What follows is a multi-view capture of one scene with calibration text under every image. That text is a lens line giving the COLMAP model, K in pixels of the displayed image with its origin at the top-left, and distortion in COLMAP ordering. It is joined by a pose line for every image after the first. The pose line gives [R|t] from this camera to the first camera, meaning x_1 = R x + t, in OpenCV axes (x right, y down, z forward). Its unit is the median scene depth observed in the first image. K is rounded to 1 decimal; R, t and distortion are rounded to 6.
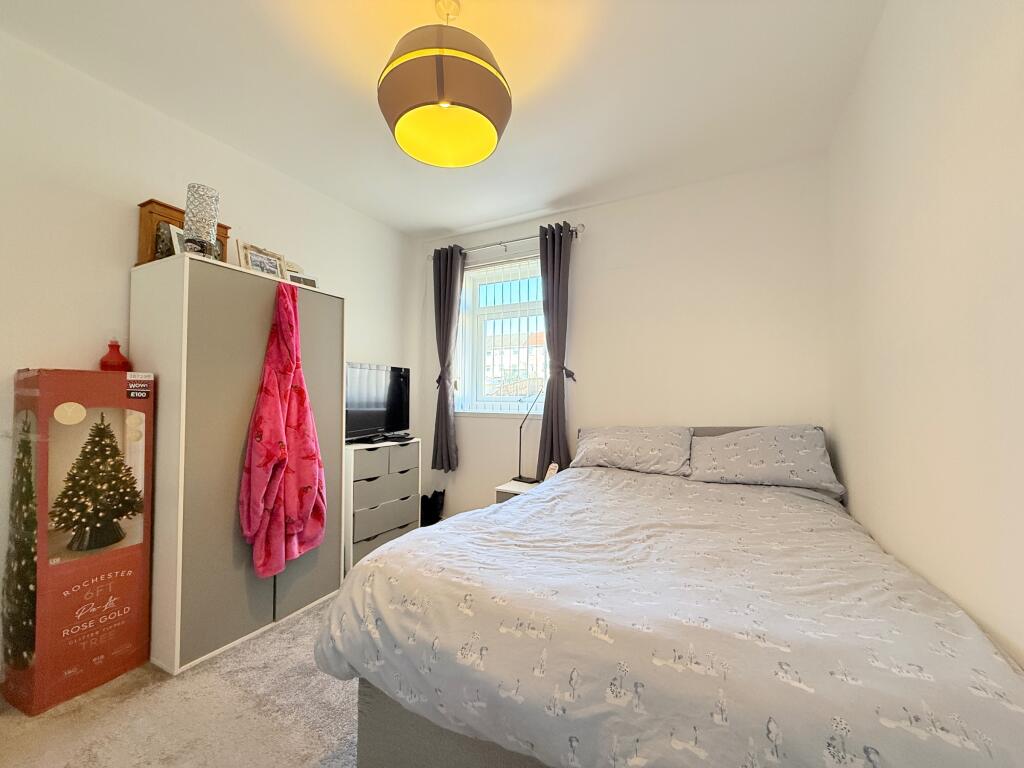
lens RADIAL K [[404.4, 0, 509.6], [0, 404.4, 385.2], [0, 0, 1]] dist [0.002691, 0.000336]
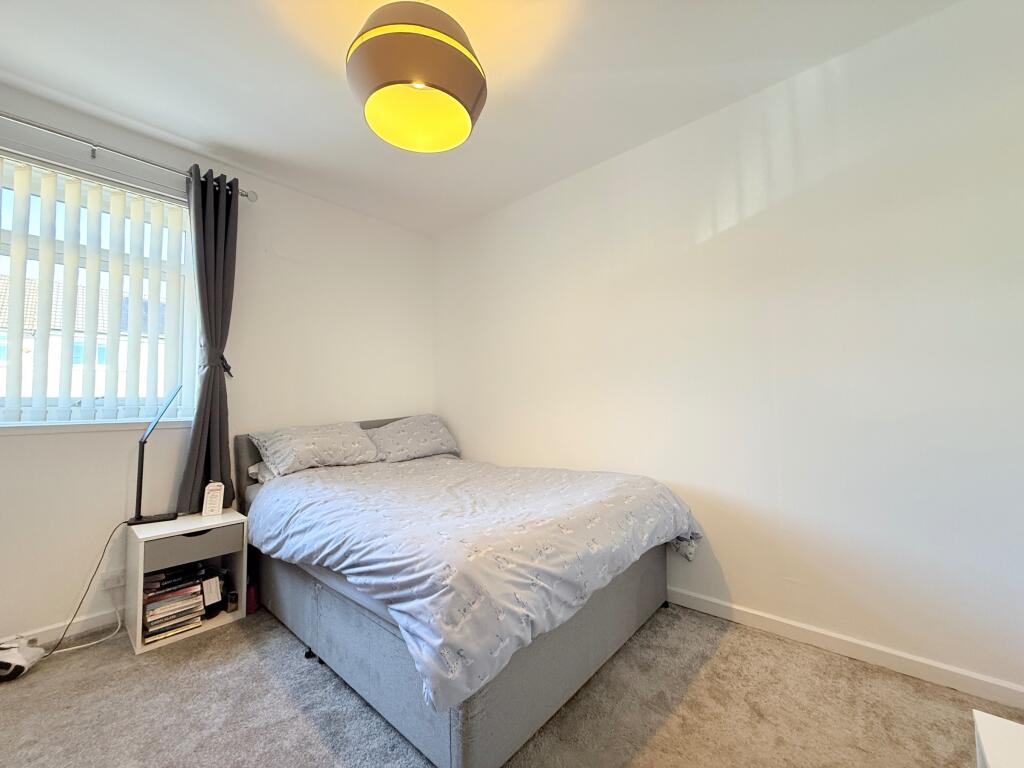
lens RADIAL K [[404.4, 0, 509.1], [0, 404.4, 384.9], [0, 0, 1]] dist [0.002691, 0.000336]
pose [[0.239417, 0.030071, 0.970451, -0.604711], [-0.013672, 0.999526, -0.027599, 0.025770], [-0.970820, -0.006660, 0.239715, 0.325918]]
